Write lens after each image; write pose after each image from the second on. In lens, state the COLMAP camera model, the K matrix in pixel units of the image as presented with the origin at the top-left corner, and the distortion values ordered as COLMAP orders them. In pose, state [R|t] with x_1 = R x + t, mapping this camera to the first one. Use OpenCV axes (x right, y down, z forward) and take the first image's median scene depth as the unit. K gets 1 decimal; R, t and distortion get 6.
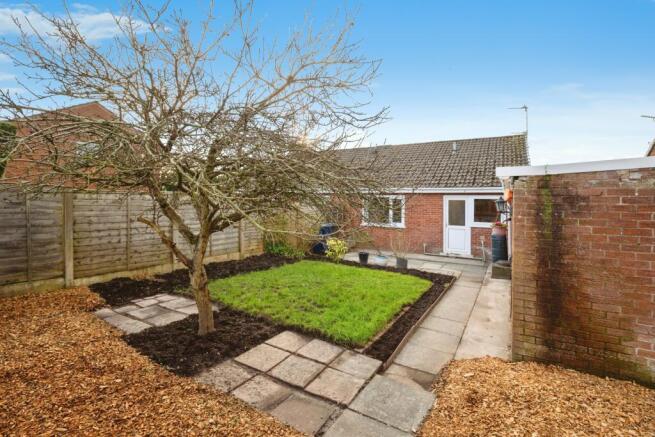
lens RADIAL K [[303.7, 0, 330.5], [0, 303.7, 209.1], [0, 0, 1]] dist [-0.026409, 0.001430]
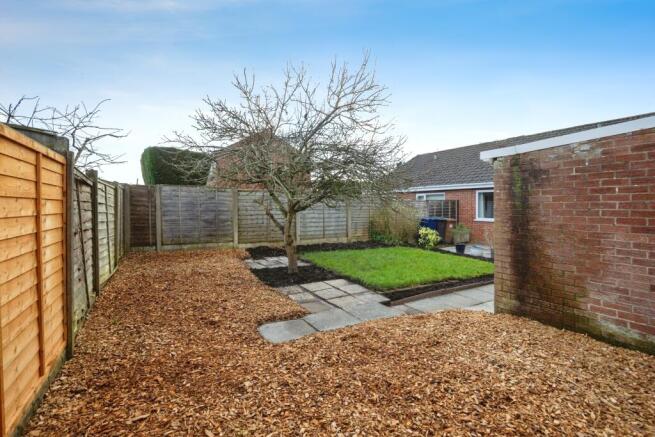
lens RADIAL K [[303.7, 0, 326.9], [0, 303.7, 214.0], [0, 0, 1]] dist [-0.026409, 0.001430]
pose [[0.875143, -0.003919, -0.483849, 0.604260], [0.005884, 0.999979, 0.002542, 0.106962], [0.483829, -0.005072, 0.875148, -0.369702]]
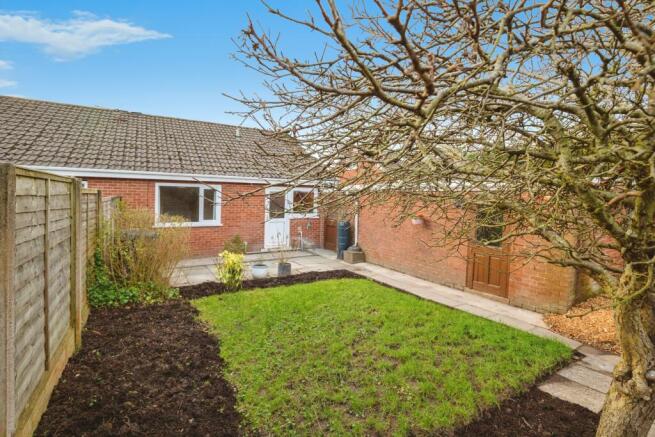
lens RADIAL K [[303.7, 0, 332.1], [0, 303.7, 197.1], [0, 0, 1]] dist [-0.026409, 0.001430]
pose [[0.461066, -0.009140, 0.887319, -1.209615], [0.005885, 0.999956, 0.007242, -0.063264], [-0.887347, 0.001883, 0.461099, 1.374375]]
